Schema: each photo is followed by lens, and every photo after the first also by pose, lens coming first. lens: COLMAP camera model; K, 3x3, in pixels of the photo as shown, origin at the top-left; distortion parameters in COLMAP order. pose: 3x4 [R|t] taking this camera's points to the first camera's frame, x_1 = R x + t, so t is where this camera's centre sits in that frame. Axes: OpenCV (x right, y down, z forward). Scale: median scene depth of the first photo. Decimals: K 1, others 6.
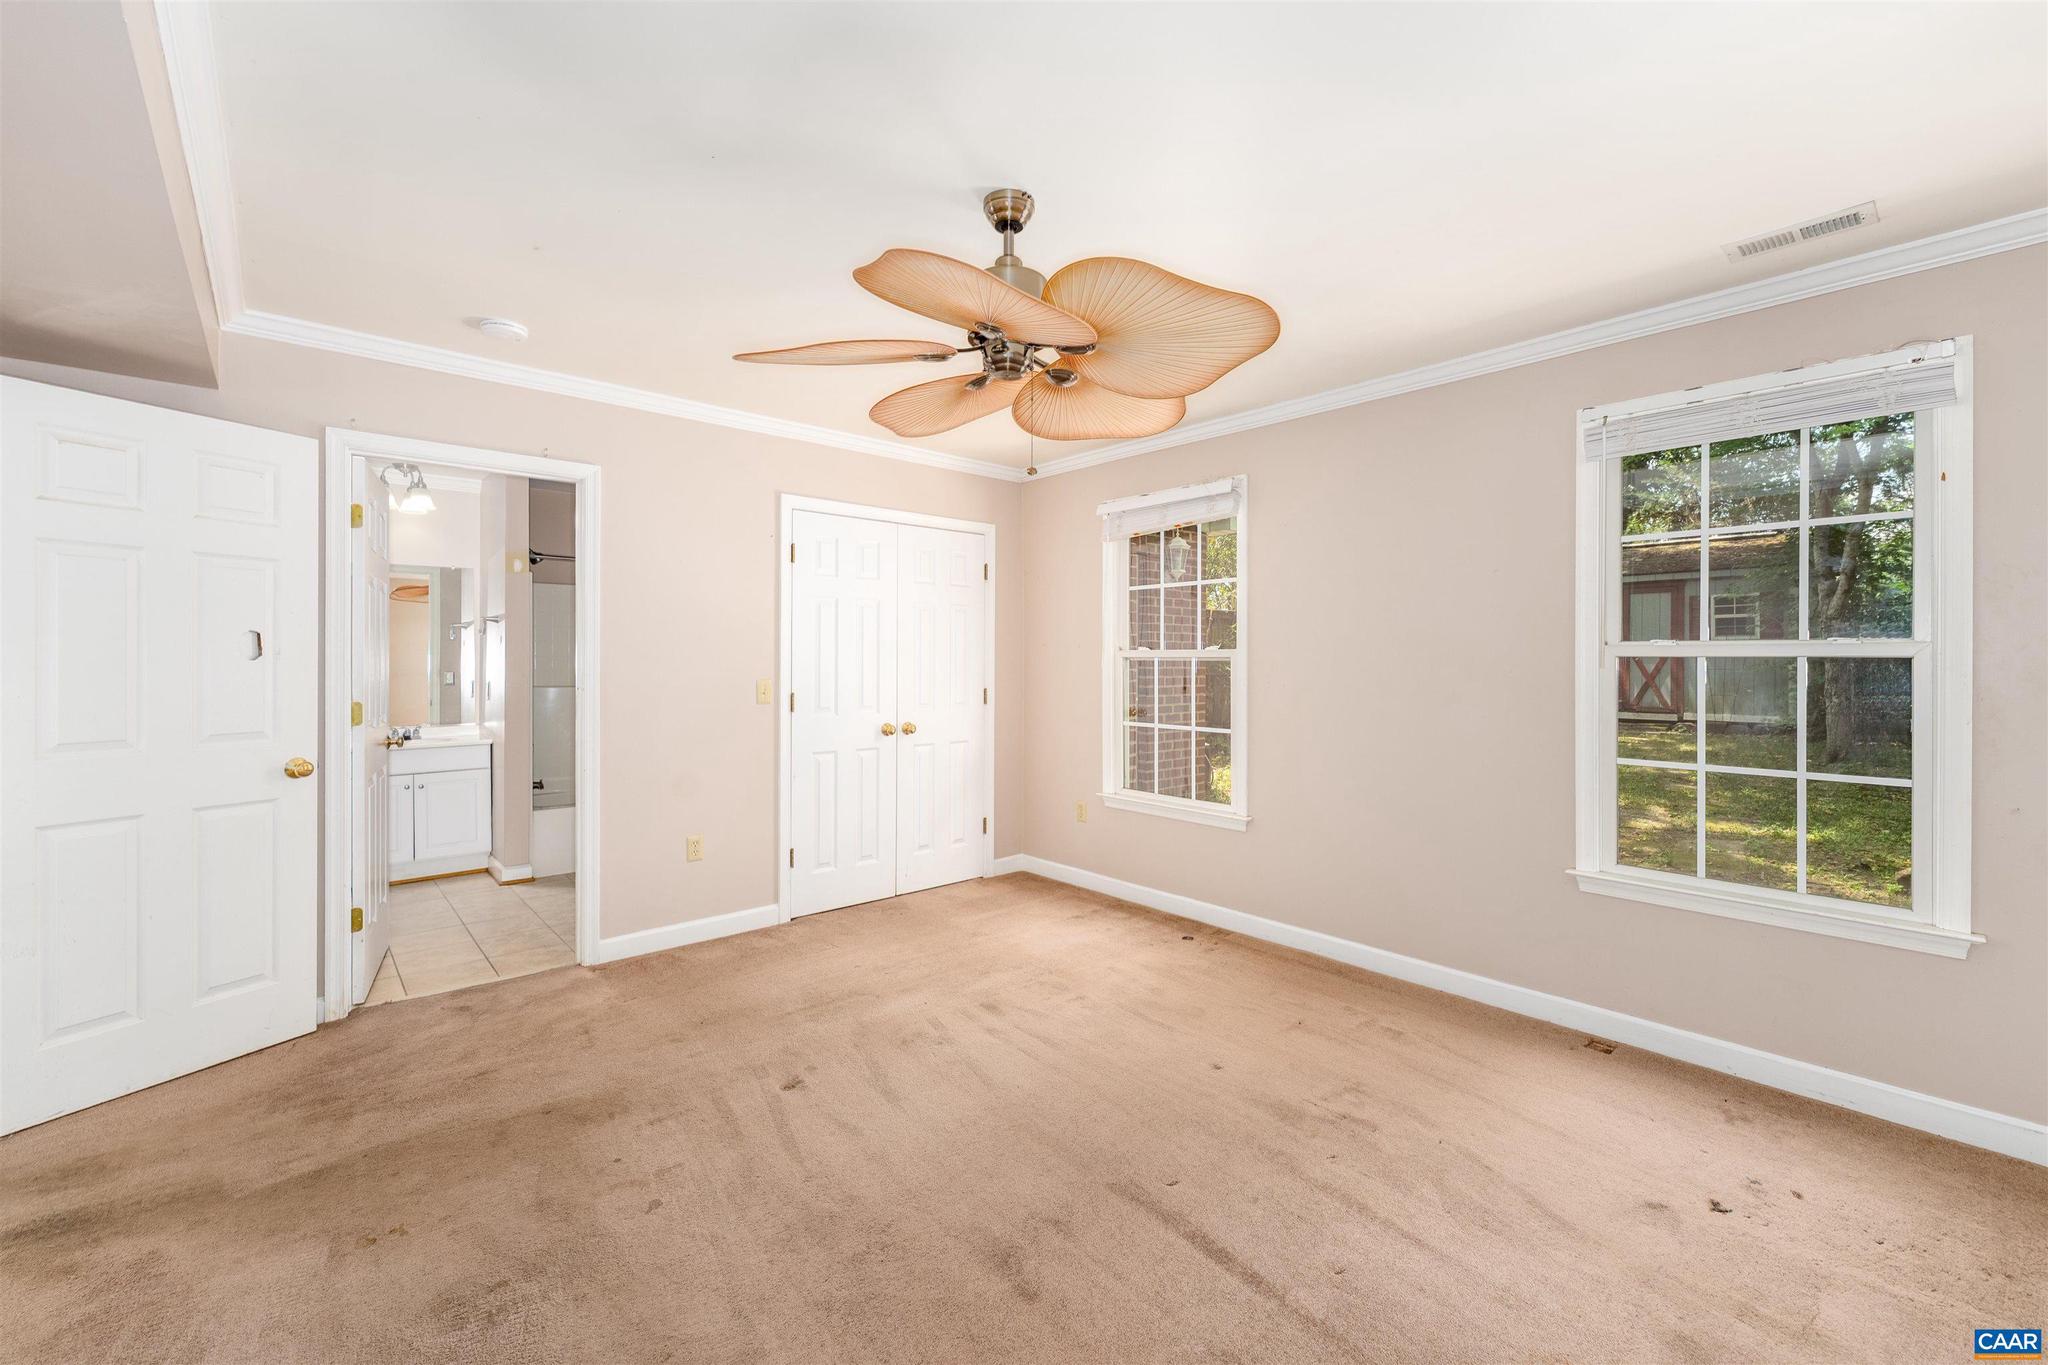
lens RADIAL K [[827.9, 0, 1028.1], [0, 827.9, 668.8], [0, 0, 1]] dist [-0.004795, -0.000291]
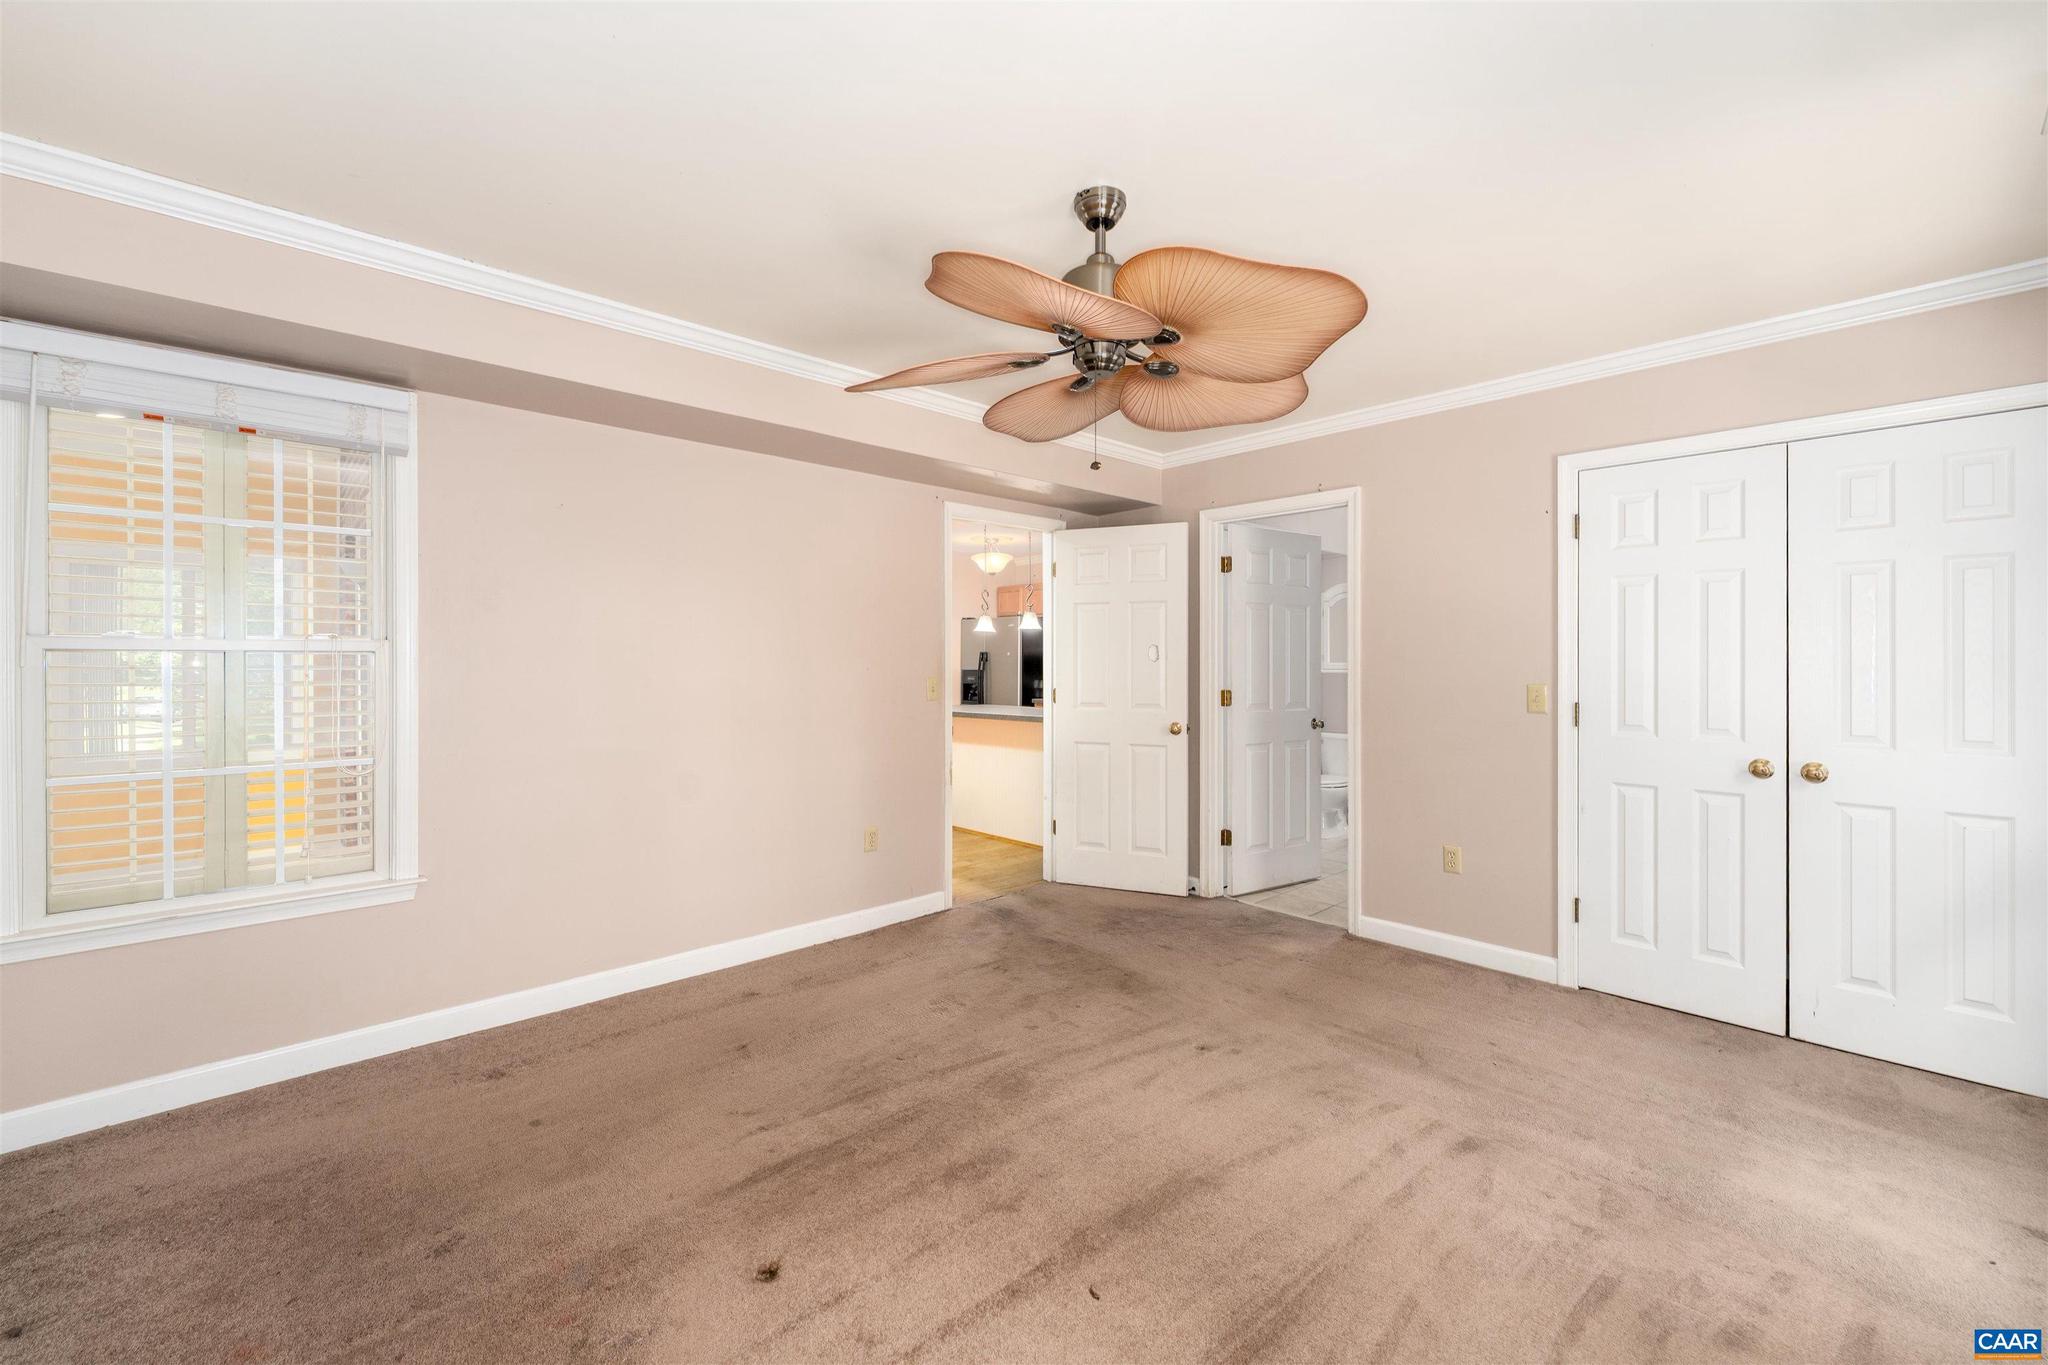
lens RADIAL K [[827.9, 0, 1029.3], [0, 827.9, 664.5], [0, 0, 1]] dist [-0.004795, -0.000291]
pose [[0.035242, 0.002906, -0.999375, 0.672443], [-0.010466, 0.999942, 0.002538, -0.005424], [0.999324, 0.010370, 0.035270, 0.607060]]
